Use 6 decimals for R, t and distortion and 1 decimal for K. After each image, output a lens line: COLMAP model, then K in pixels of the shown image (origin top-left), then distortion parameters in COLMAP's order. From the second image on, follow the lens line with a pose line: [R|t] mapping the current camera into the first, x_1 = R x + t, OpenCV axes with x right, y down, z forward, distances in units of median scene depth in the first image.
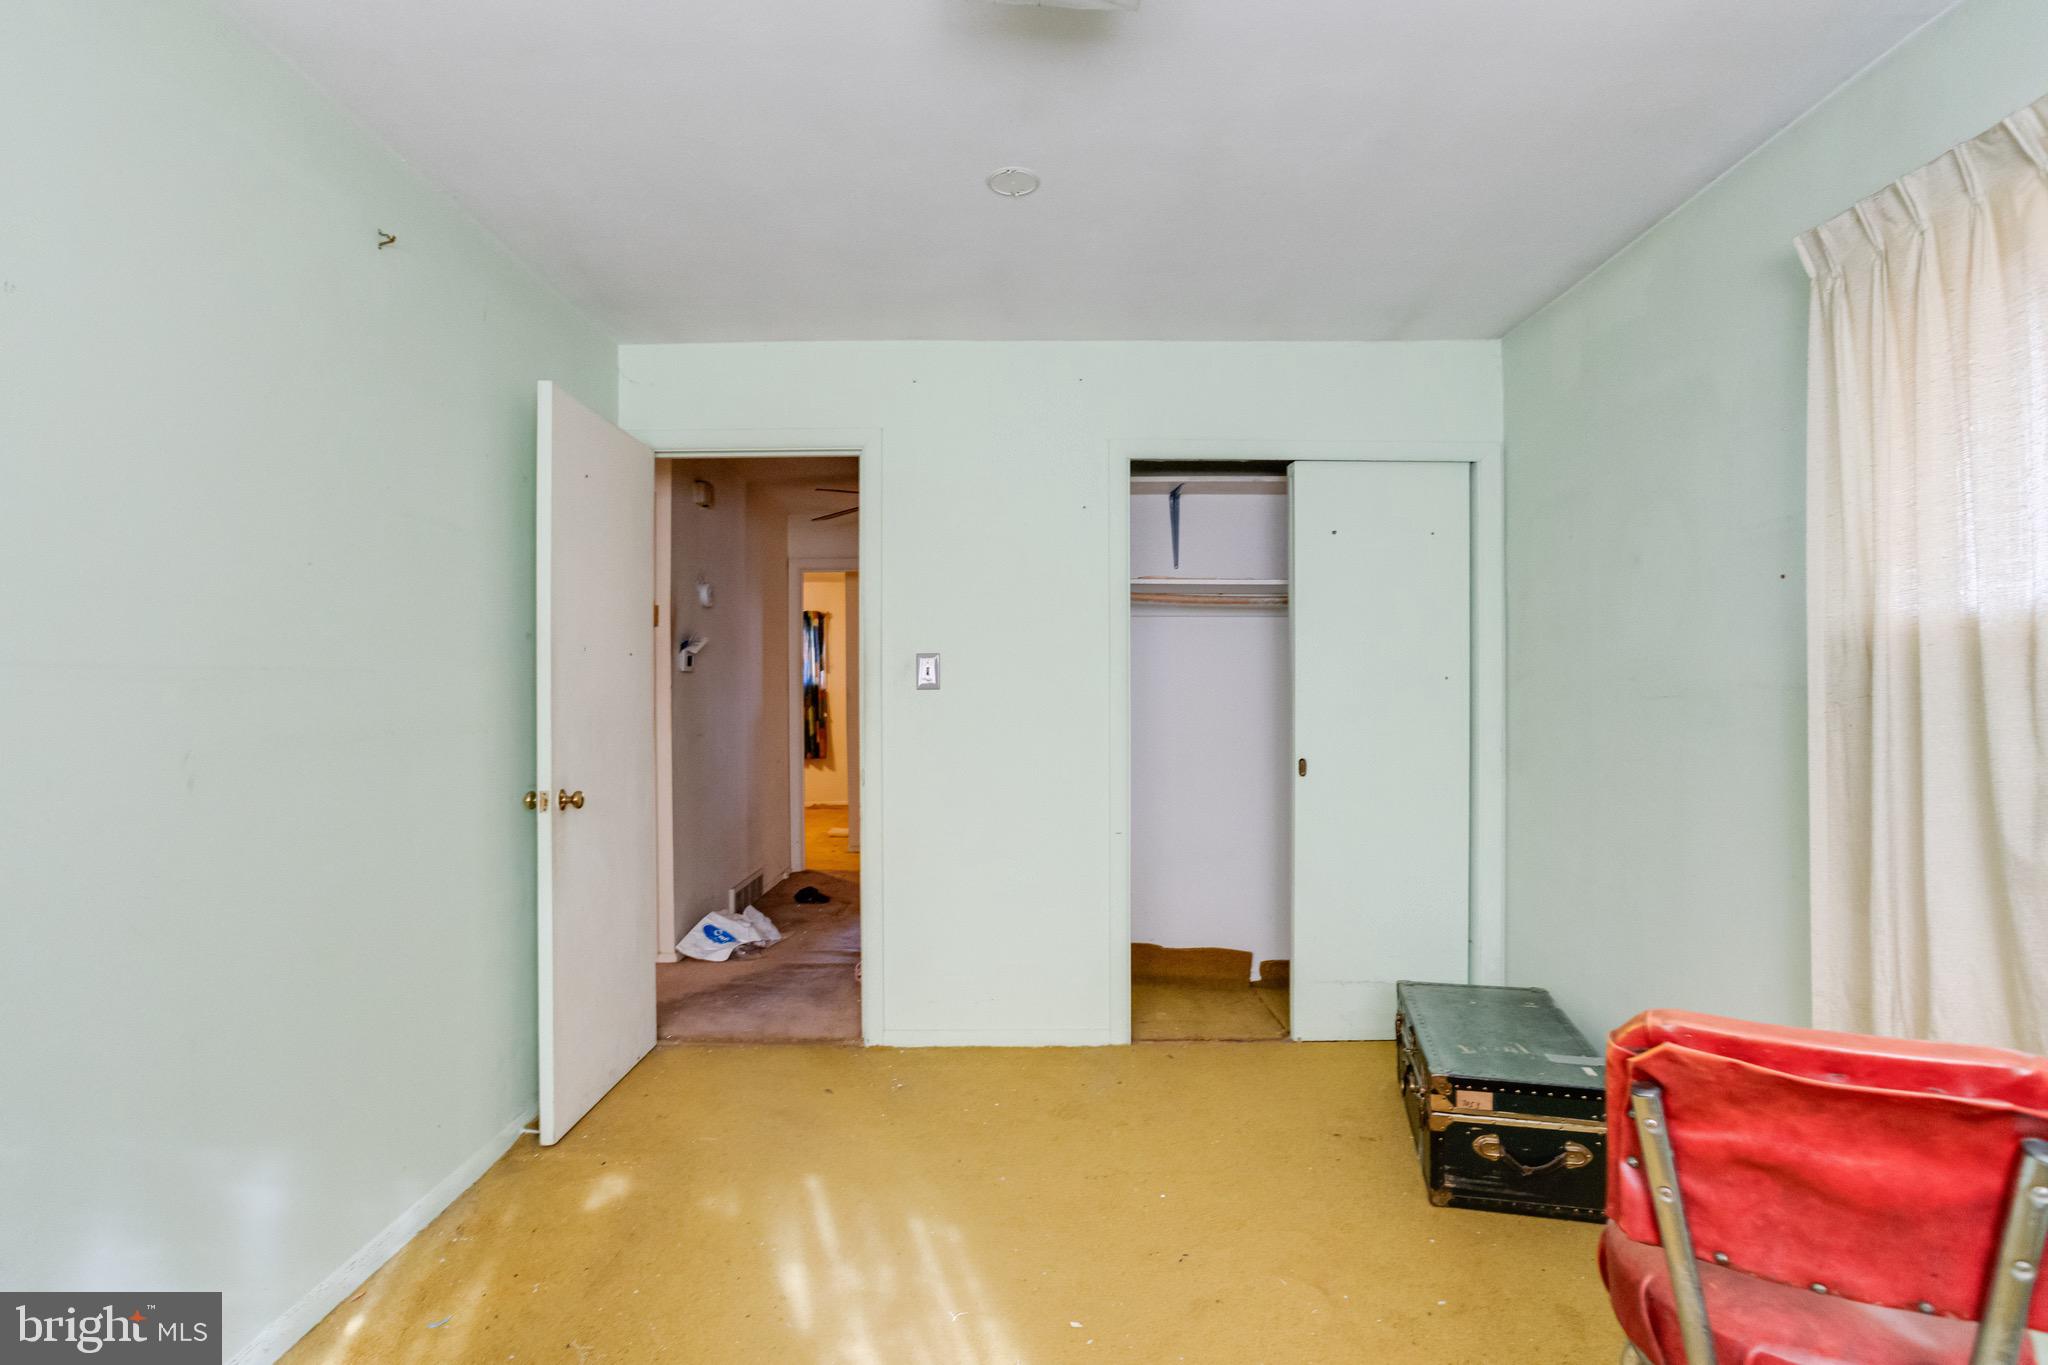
lens RADIAL K [[1004.5, 0, 1043.3], [0, 1004.5, 680.9], [0, 0, 1]] dist [-0.041722, 0.021983]
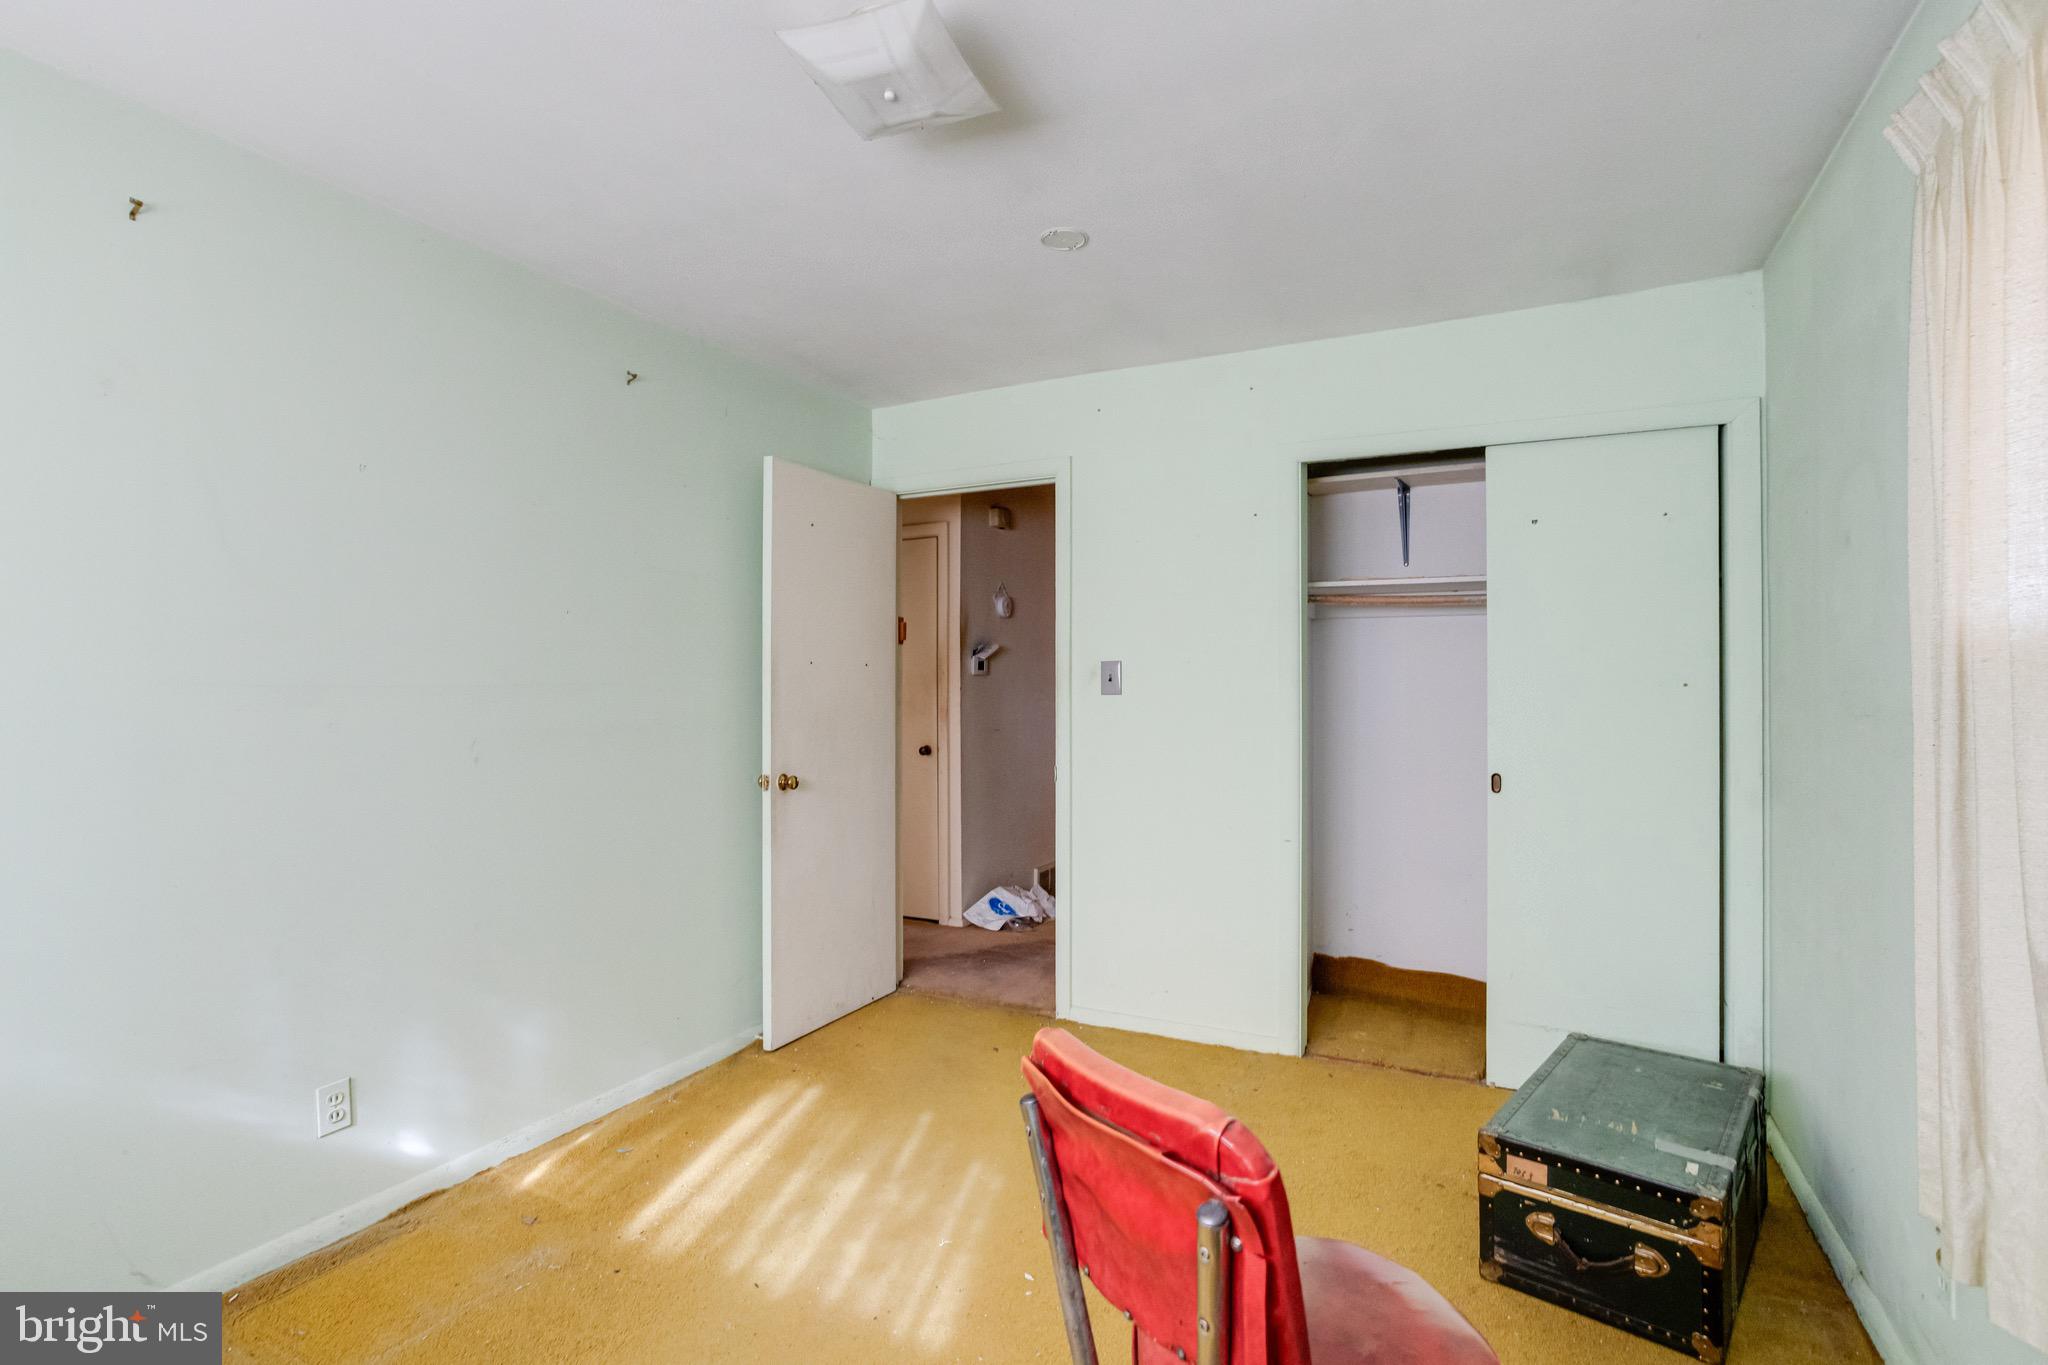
lens RADIAL K [[1004.5, 0, 1031.2], [0, 1004.5, 661.2], [0, 0, 1]] dist [-0.041722, 0.021983]
pose [[0.886484, -0.008251, -0.462685, 0.310779], [0.003217, 0.999927, -0.011669, -0.015321], [0.462748, 0.008856, 0.886446, 0.006330]]
